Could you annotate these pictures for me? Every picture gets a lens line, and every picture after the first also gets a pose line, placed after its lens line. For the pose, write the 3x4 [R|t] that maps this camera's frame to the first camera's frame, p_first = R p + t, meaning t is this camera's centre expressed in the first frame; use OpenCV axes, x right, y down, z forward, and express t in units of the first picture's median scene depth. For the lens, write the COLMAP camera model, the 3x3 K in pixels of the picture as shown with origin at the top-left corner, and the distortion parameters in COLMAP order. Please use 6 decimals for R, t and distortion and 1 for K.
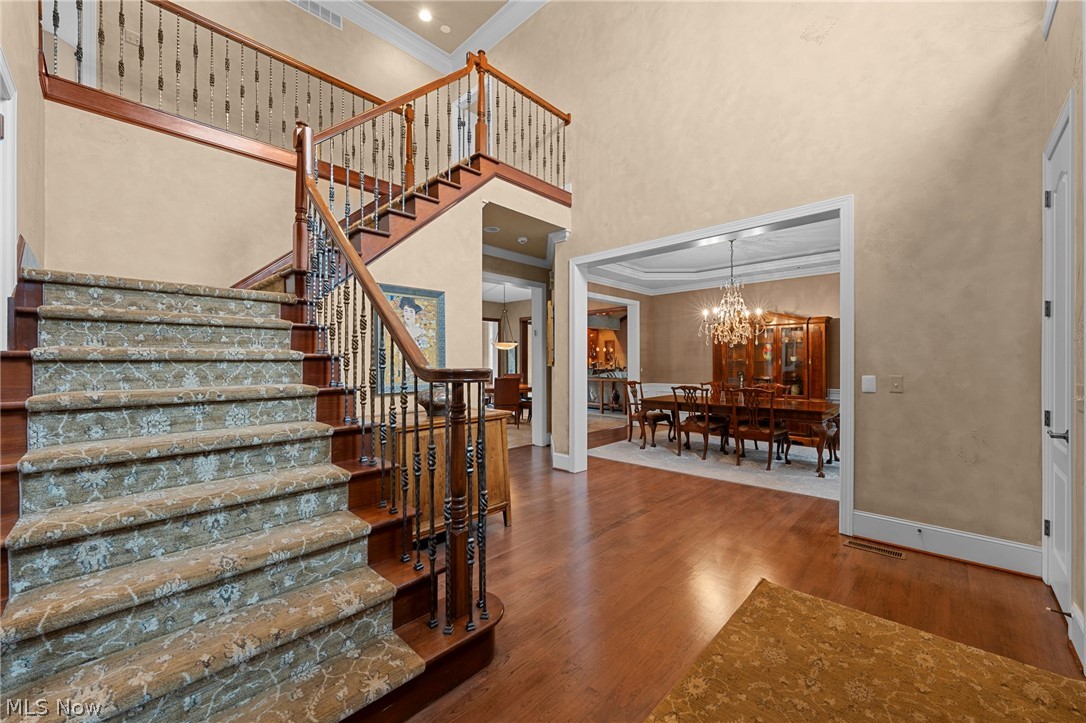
lens RADIAL K [[432.5, 0, 541.2], [0, 432.5, 362.0], [0, 0, 1]] dist [0.000924, -0.000562]
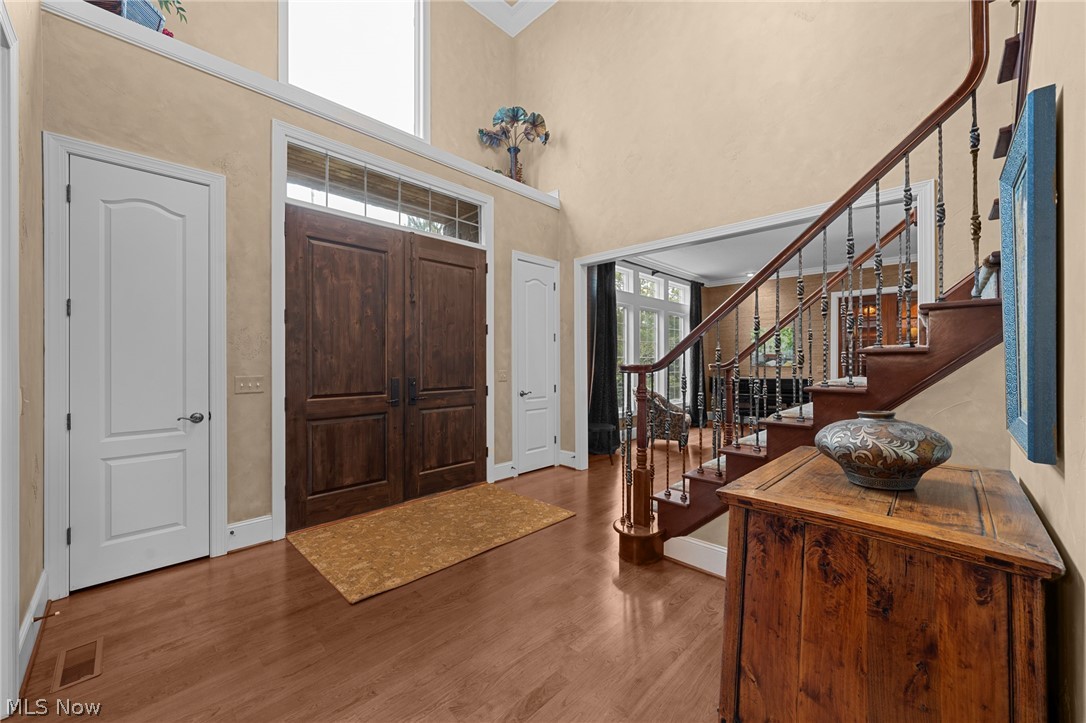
lens RADIAL K [[432.5, 0, 543.4], [0, 432.5, 362.1], [0, 0, 1]] dist [0.000924, -0.000562]
pose [[-0.999998, -0.000420, 0.001918, 0.166276], [-0.000424, 0.999998, -0.002051, 0.004099], [-0.001917, -0.002052, -0.999996, 2.725471]]
